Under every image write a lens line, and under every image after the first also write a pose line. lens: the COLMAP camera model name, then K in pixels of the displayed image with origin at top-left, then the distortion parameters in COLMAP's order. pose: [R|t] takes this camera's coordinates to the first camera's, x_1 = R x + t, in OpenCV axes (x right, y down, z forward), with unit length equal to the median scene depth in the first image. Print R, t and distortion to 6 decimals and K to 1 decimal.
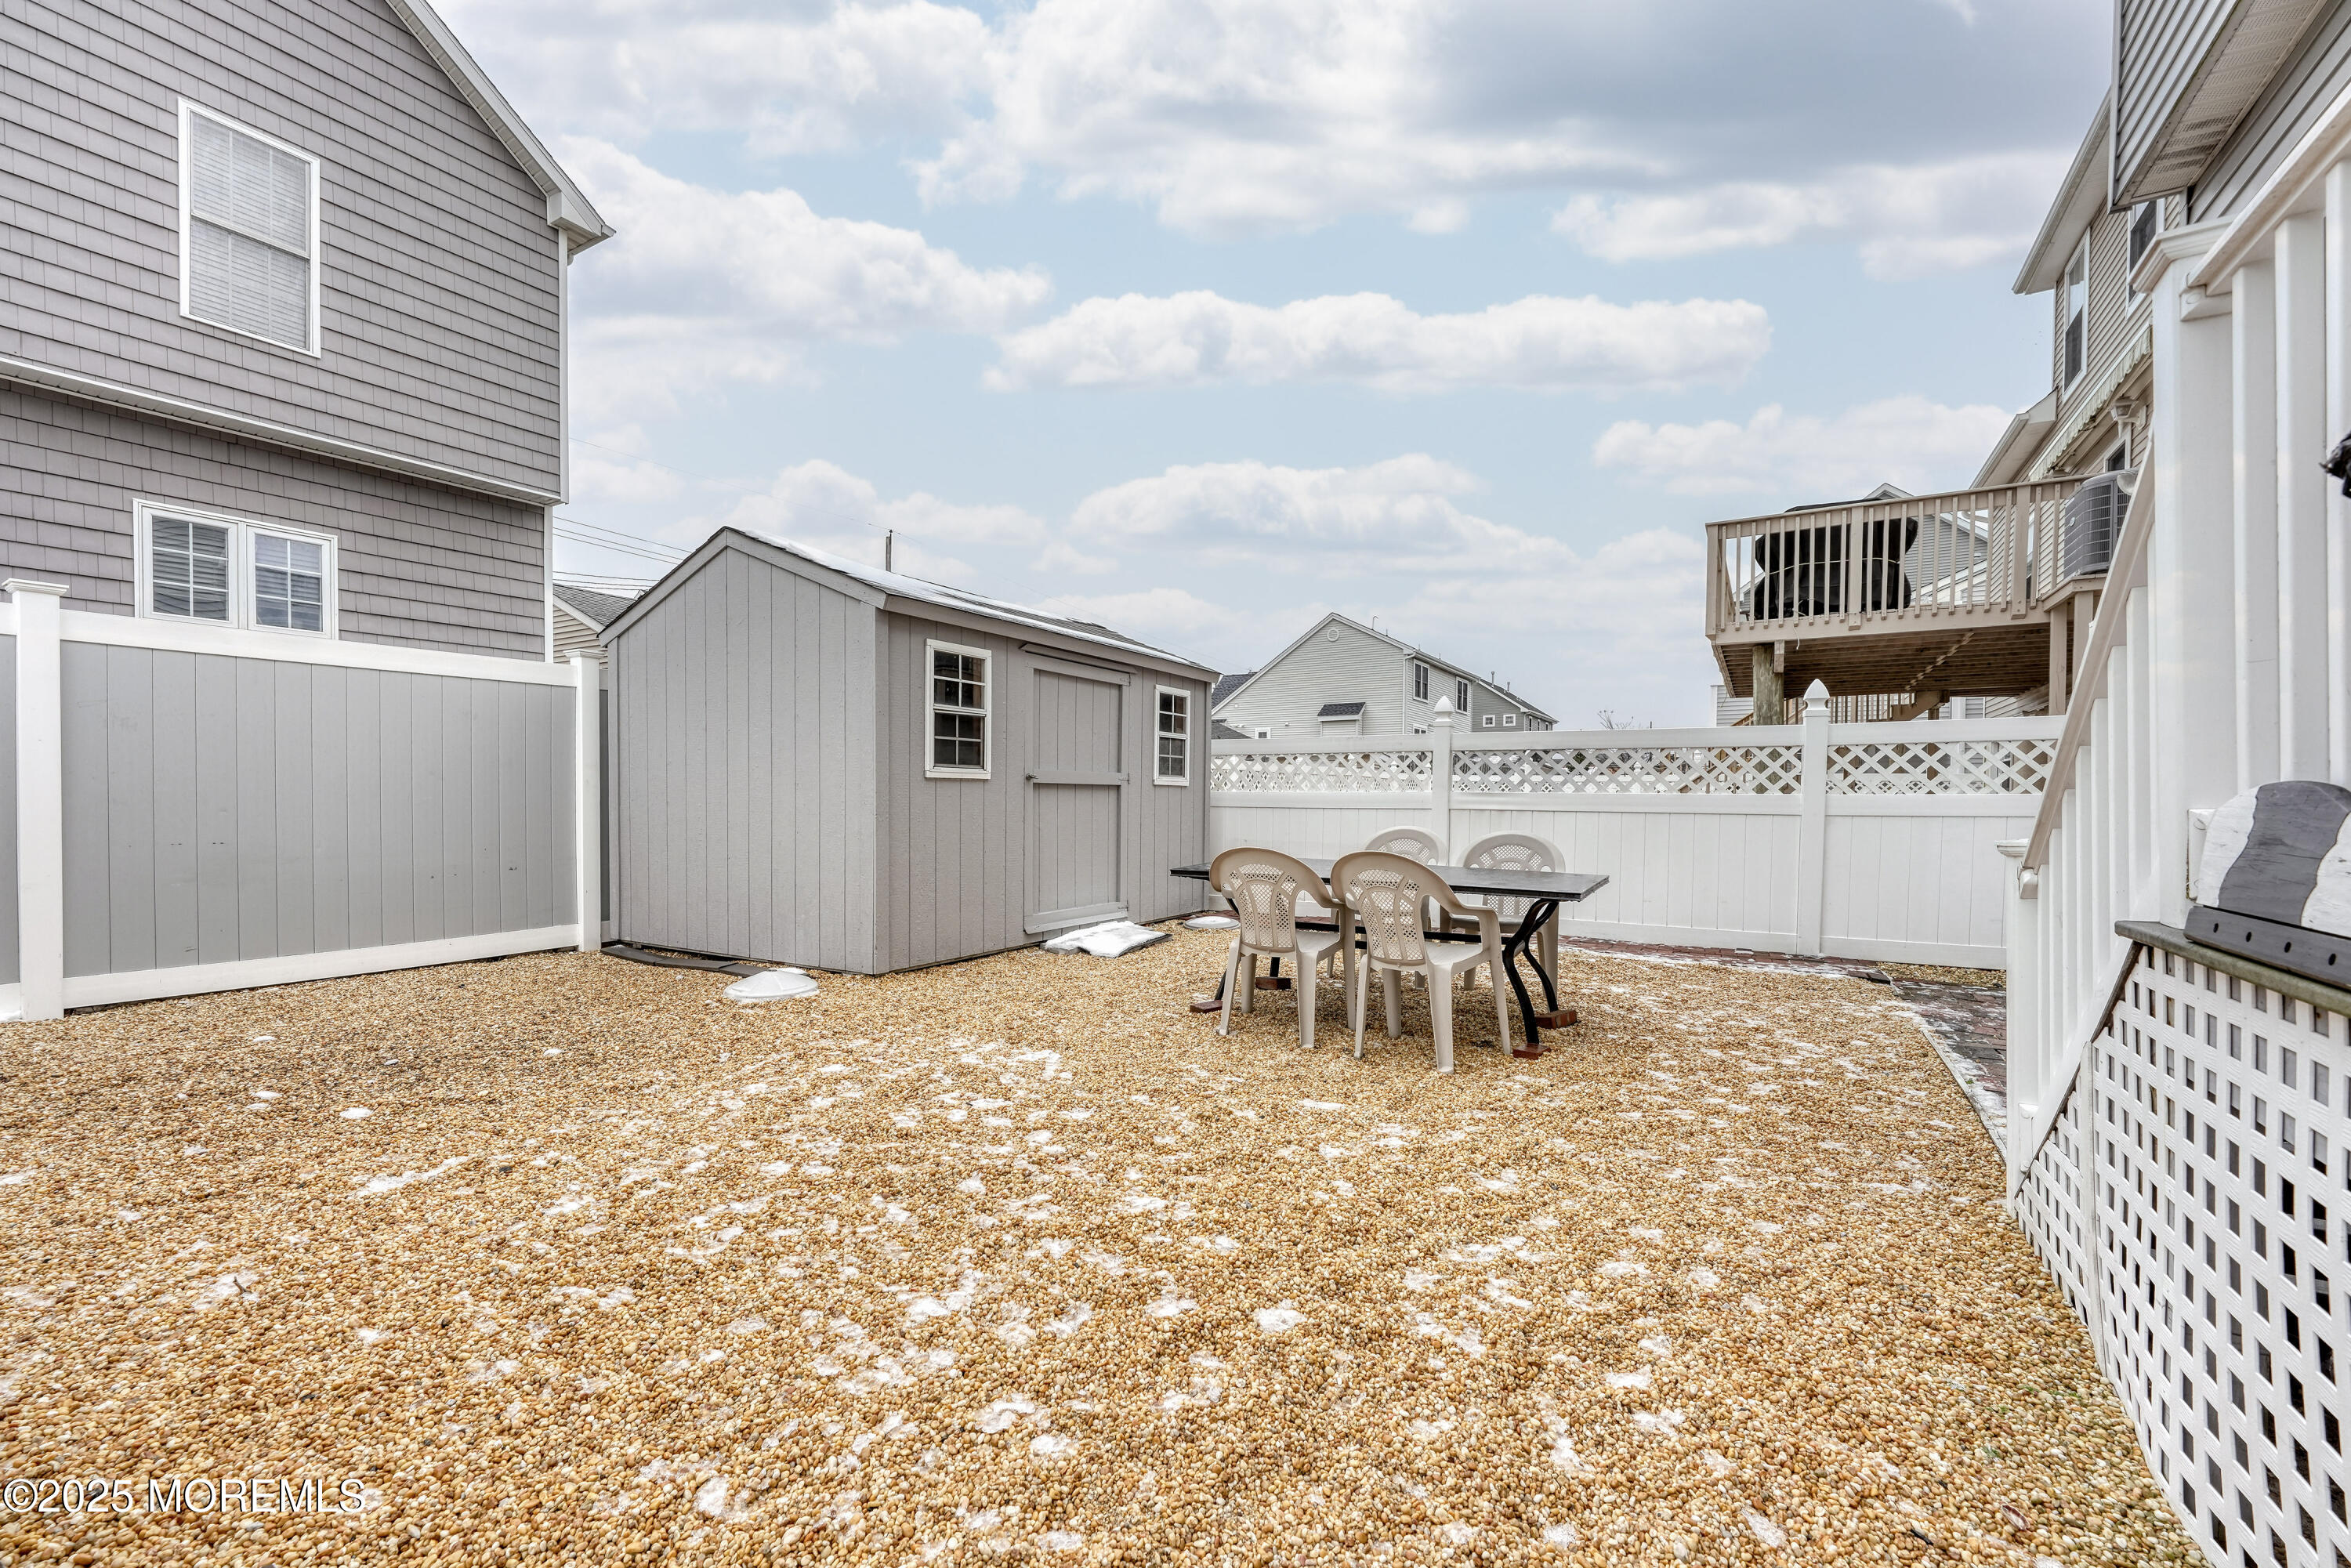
lens RADIAL K [[959.7, 0, 1175.5], [0, 959.7, 784.0], [0, 0, 1]] dist [0.000155, 0.000008]
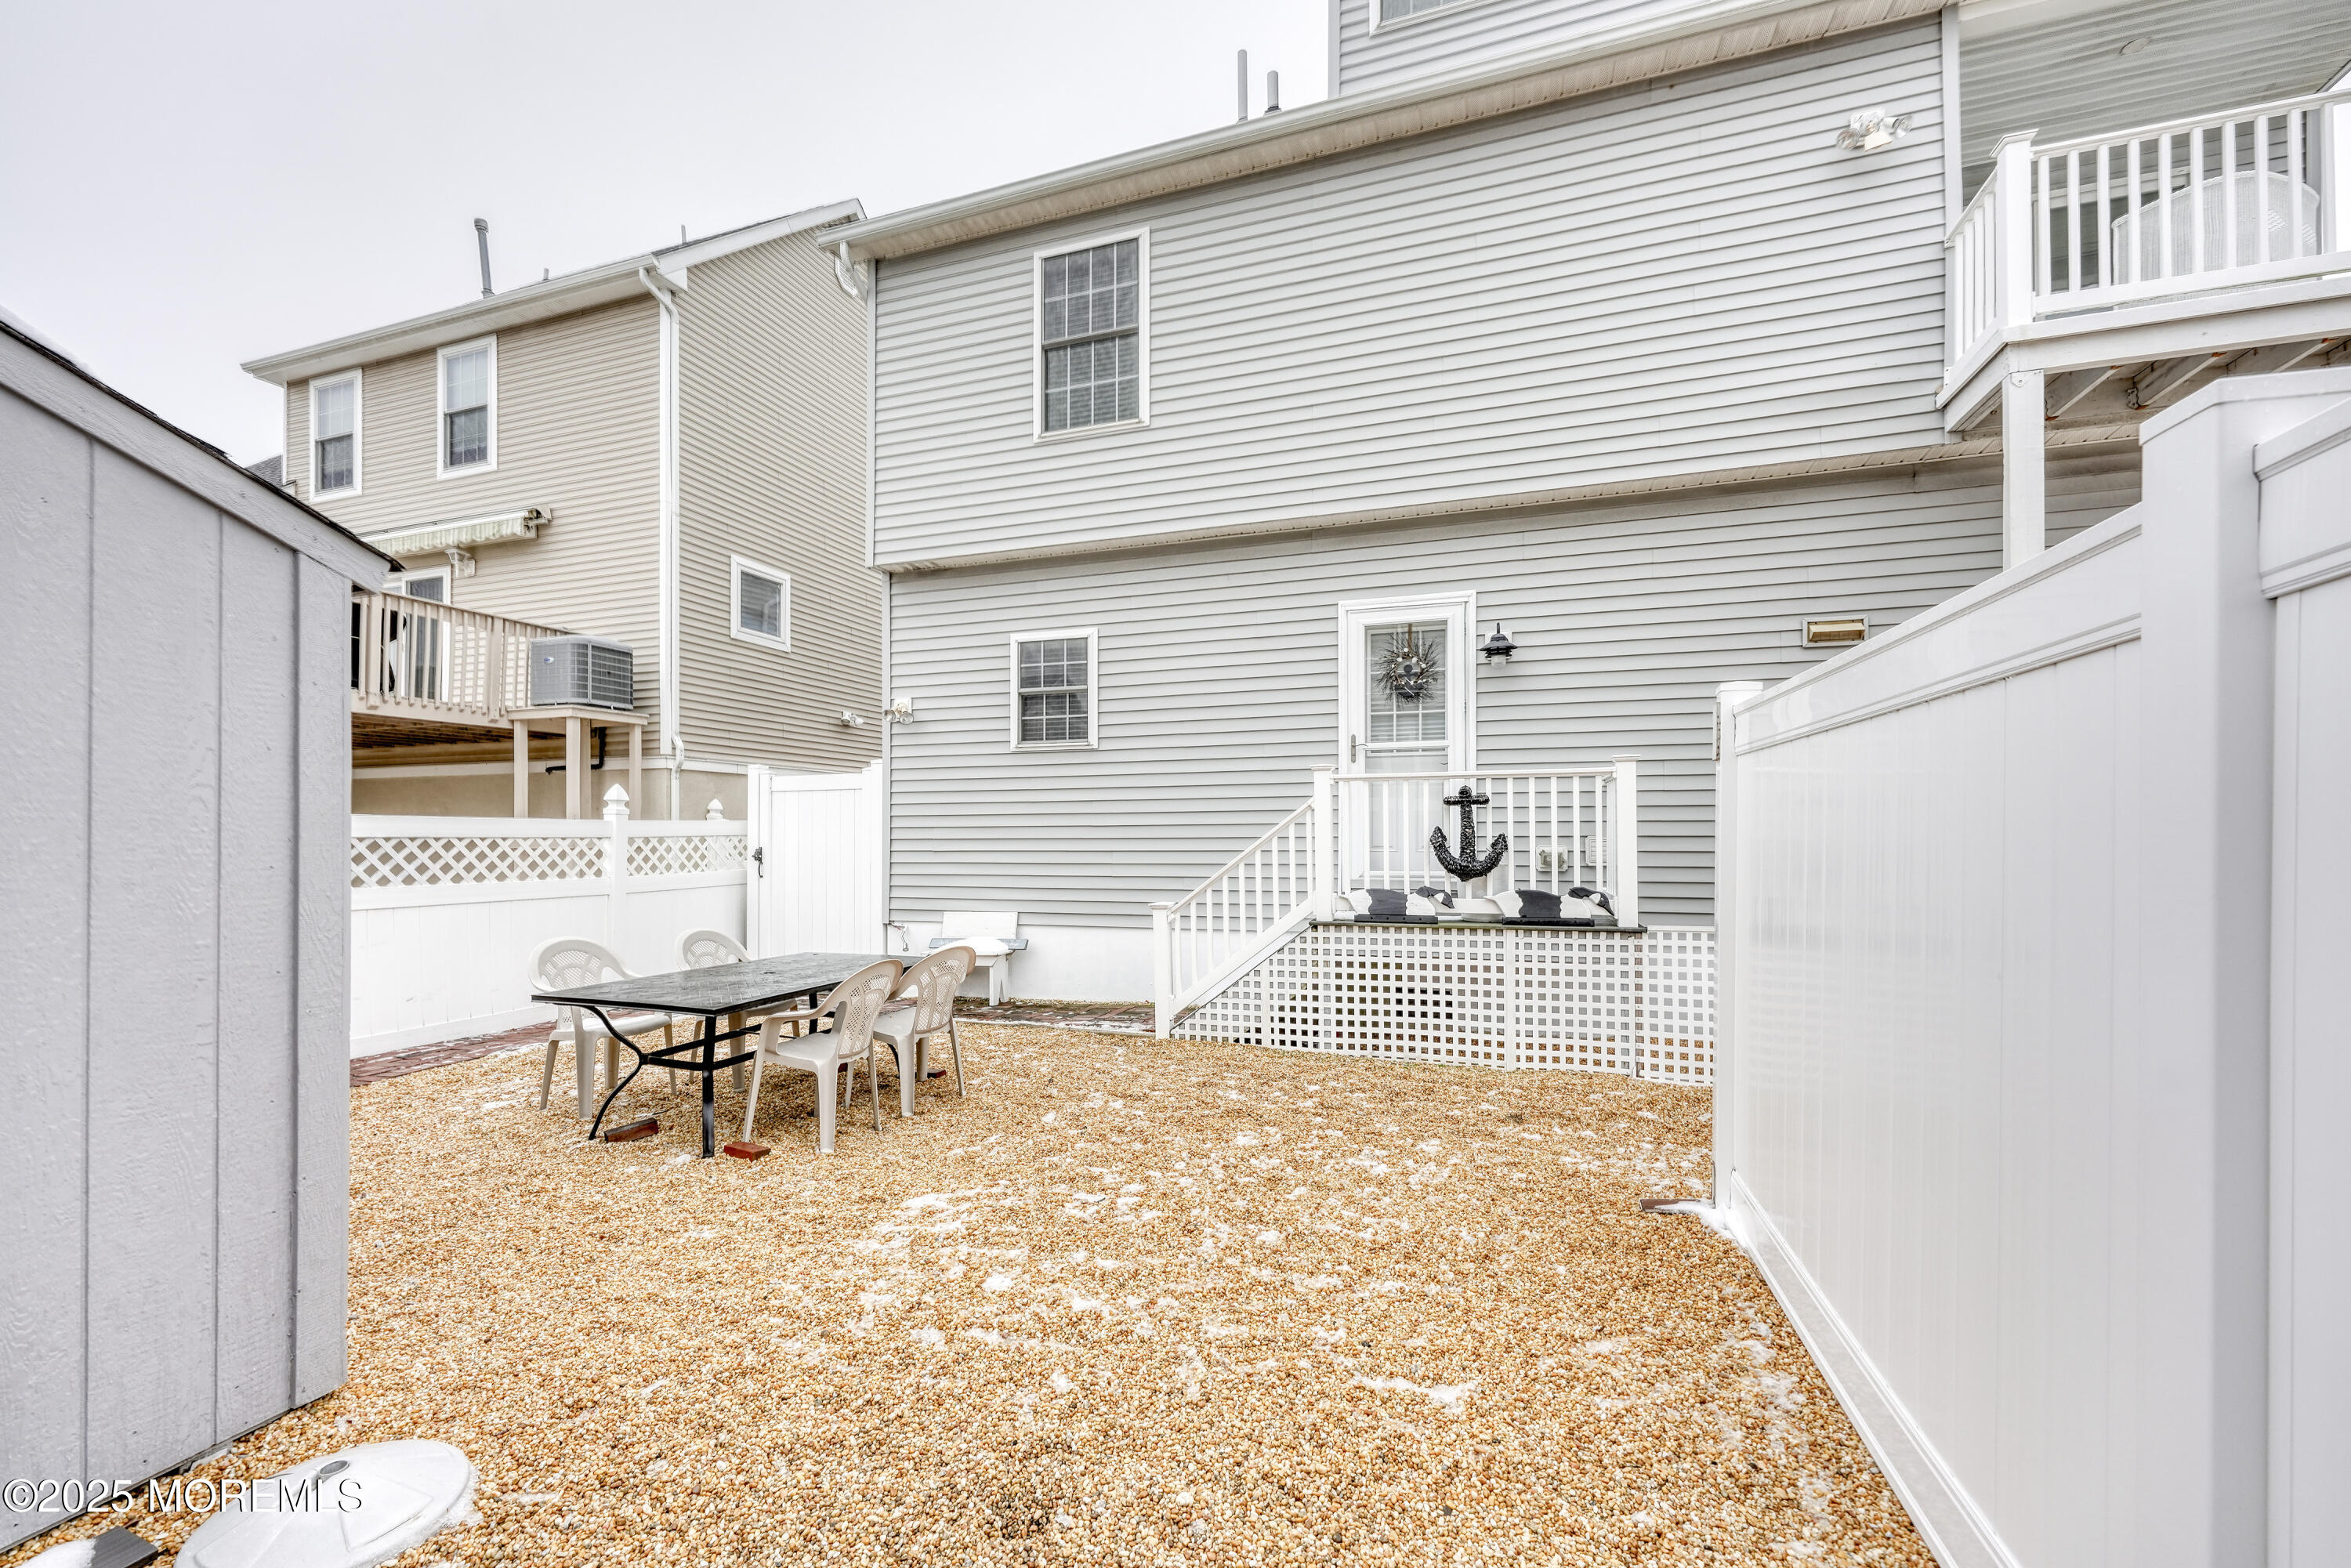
lens RADIAL K [[953.8, 0, 1175.1], [0, 953.8, 831.2], [0, 0, 1]] dist [0.000068, 0.000001]
pose [[-0.215767, 0.007207, 0.976418, -1.024469], [-0.004421, 0.999955, -0.008358, -0.062720], [-0.976435, -0.006120, -0.215726, 0.907335]]
